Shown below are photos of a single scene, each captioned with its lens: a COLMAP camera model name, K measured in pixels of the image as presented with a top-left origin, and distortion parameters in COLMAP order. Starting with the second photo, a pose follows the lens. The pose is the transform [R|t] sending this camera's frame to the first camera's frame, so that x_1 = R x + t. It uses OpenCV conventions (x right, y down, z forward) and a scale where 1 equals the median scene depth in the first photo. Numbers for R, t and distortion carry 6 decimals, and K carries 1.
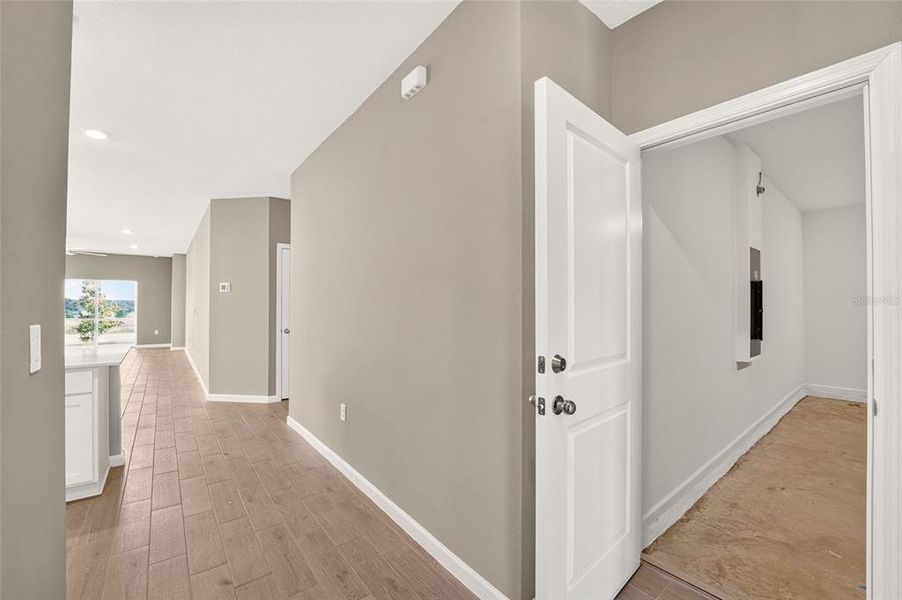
lens RADIAL K [[370.4, 0, 454.6], [0, 370.4, 301.2], [0, 0, 1]] dist [-0.018826, -0.000459]
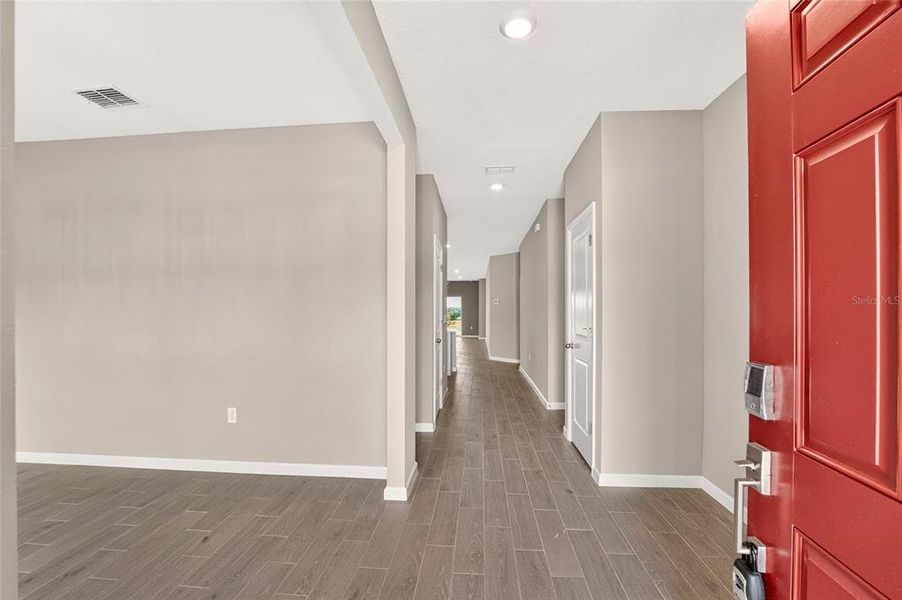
lens RADIAL K [[370.4, 0, 449.3], [0, 370.4, 305.5], [0, 0, 1]] dist [-0.018826, -0.000459]
pose [[0.731232, -0.014352, -0.681977, 0.241416], [0.012768, 0.999891, -0.007352, -0.002681], [0.682009, -0.003331, 0.731336, -0.274664]]
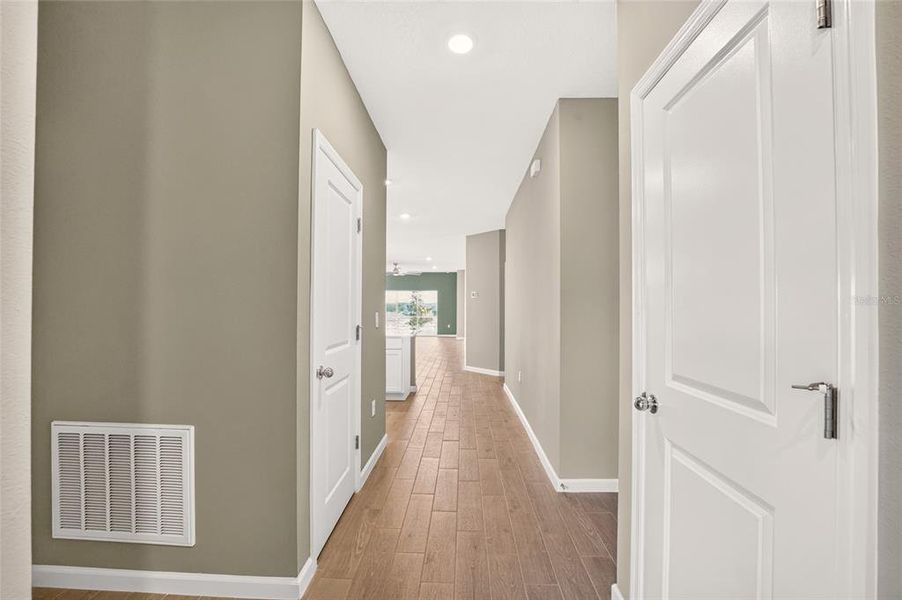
lens RADIAL K [[370.4, 0, 450.1], [0, 370.4, 307.5], [0, 0, 1]] dist [-0.018826, -0.000459]
pose [[0.762656, -0.000809, -0.646804, 0.122525], [0.008866, 0.999918, 0.009203, -0.000544], [0.646743, -0.012754, 0.762601, -0.091592]]
